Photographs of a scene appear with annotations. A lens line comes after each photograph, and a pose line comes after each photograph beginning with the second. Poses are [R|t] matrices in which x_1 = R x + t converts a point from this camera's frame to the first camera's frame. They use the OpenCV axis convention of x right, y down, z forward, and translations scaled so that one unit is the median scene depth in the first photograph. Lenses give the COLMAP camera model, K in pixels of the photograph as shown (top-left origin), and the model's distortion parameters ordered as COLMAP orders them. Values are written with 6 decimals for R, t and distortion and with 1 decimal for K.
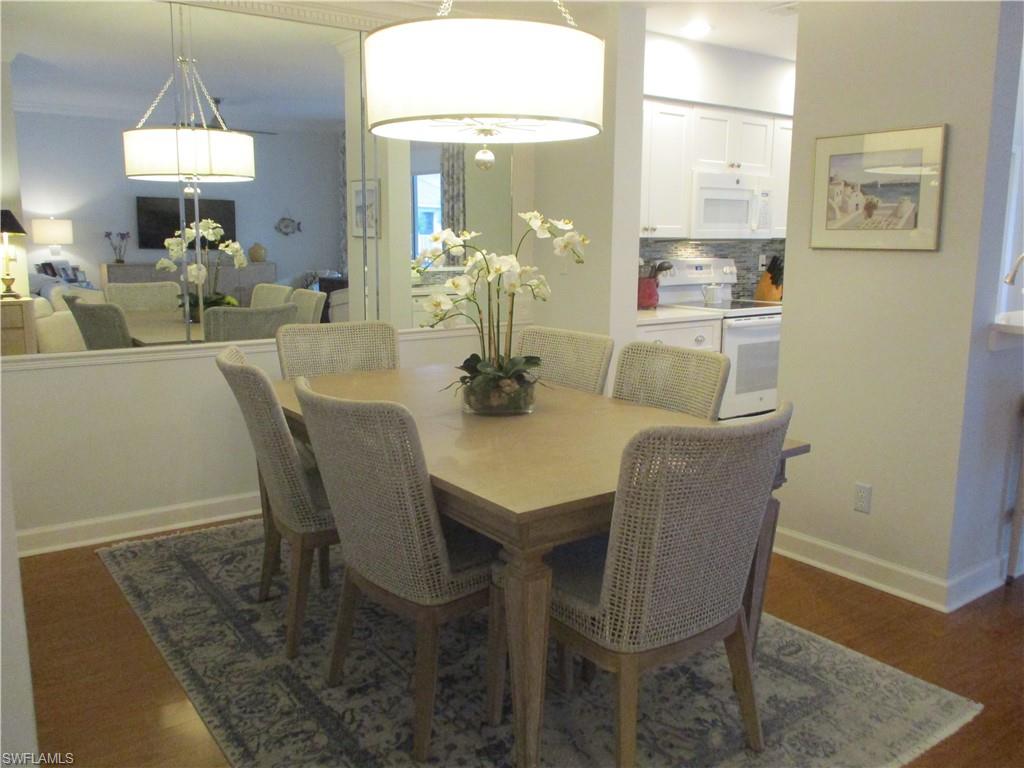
lens RADIAL K [[843.6, 0, 513.8], [0, 843.6, 386.9], [0, 0, 1]] dist [-0.031834, -0.003728]
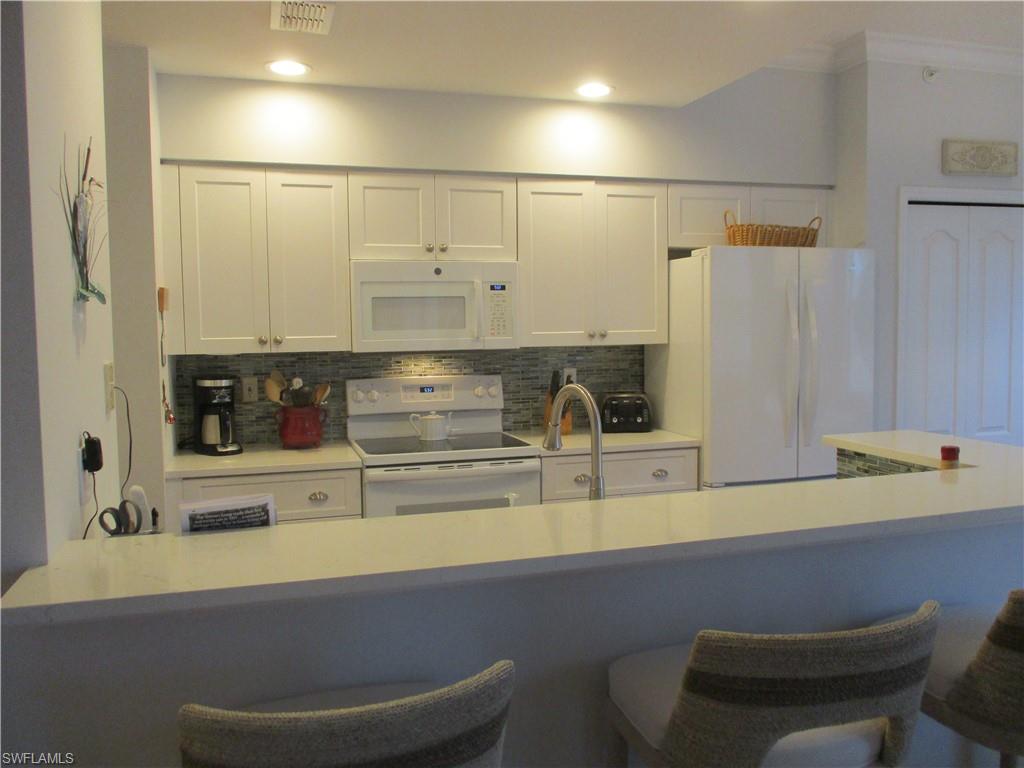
lens RADIAL K [[843.6, 0, 515.9], [0, 843.6, 380.5], [0, 0, 1]] dist [-0.031834, -0.003728]
pose [[0.940555, 0.004555, -0.339611, 0.543838], [-0.042412, 0.993659, -0.104132, -0.077148], [0.336983, 0.112345, 0.934784, 0.348327]]
